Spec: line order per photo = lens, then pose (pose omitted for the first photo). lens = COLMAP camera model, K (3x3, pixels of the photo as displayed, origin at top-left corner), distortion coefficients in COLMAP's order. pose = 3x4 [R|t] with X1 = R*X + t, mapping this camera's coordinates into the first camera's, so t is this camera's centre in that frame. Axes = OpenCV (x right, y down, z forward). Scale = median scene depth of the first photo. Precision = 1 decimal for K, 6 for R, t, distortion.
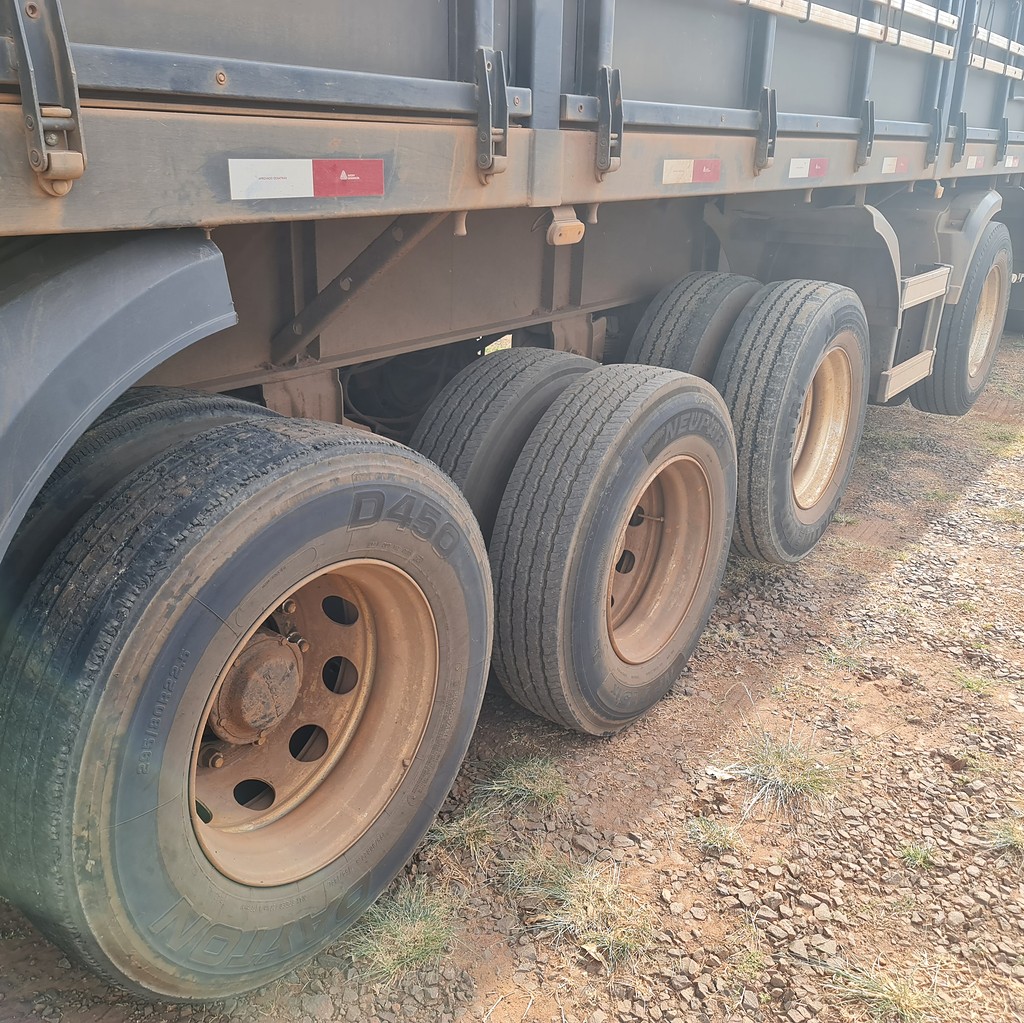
lens RADIAL K [[999.9, 0, 484.2], [0, 999.9, 512.4], [0, 0, 1]] dist [0.067316, -0.019709]
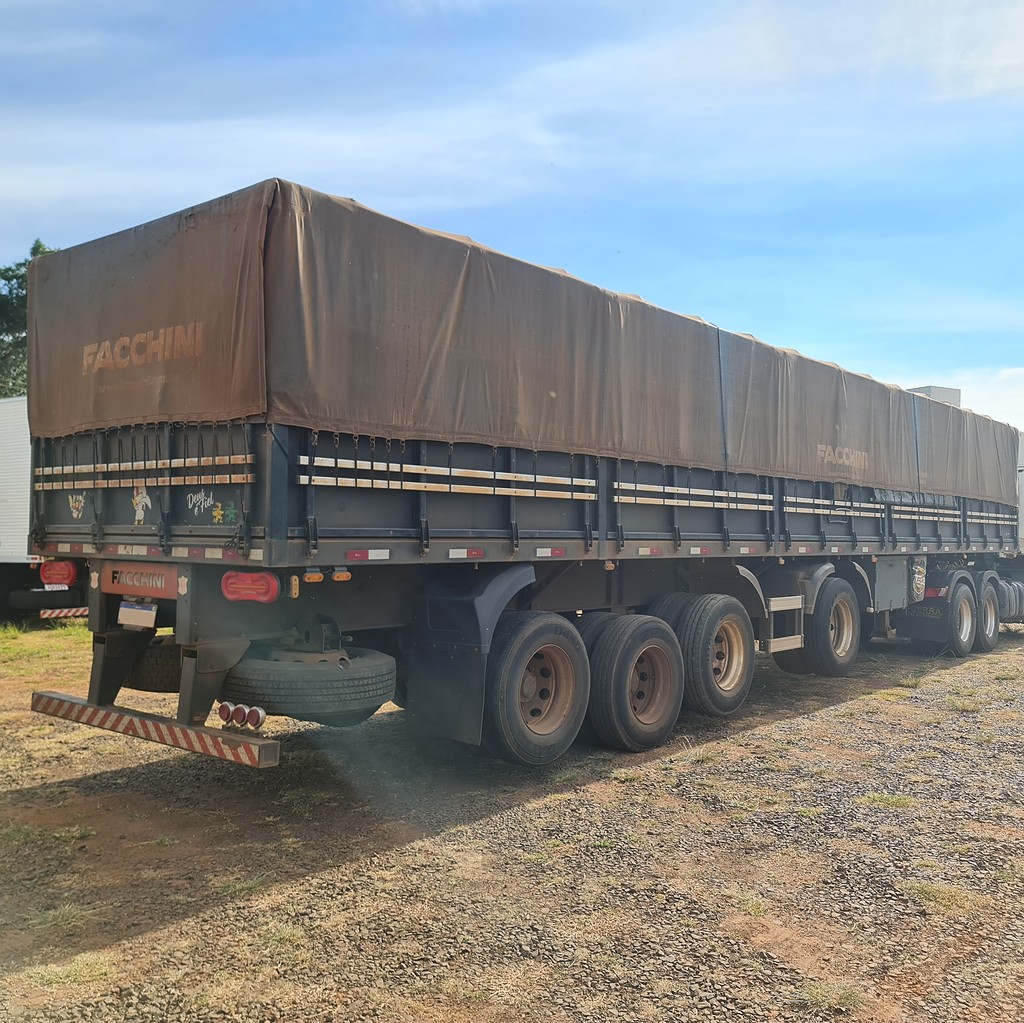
lens RADIAL K [[999.9, 0, 484.2], [0, 999.9, 512.4], [0, 0, 1]] dist [0.067316, -0.019709]
pose [[0.996604, -0.006417, -0.082091, -0.062222], [-0.023739, 0.932238, -0.361065, 0.764295], [0.078845, 0.361788, 0.928920, -2.203740]]
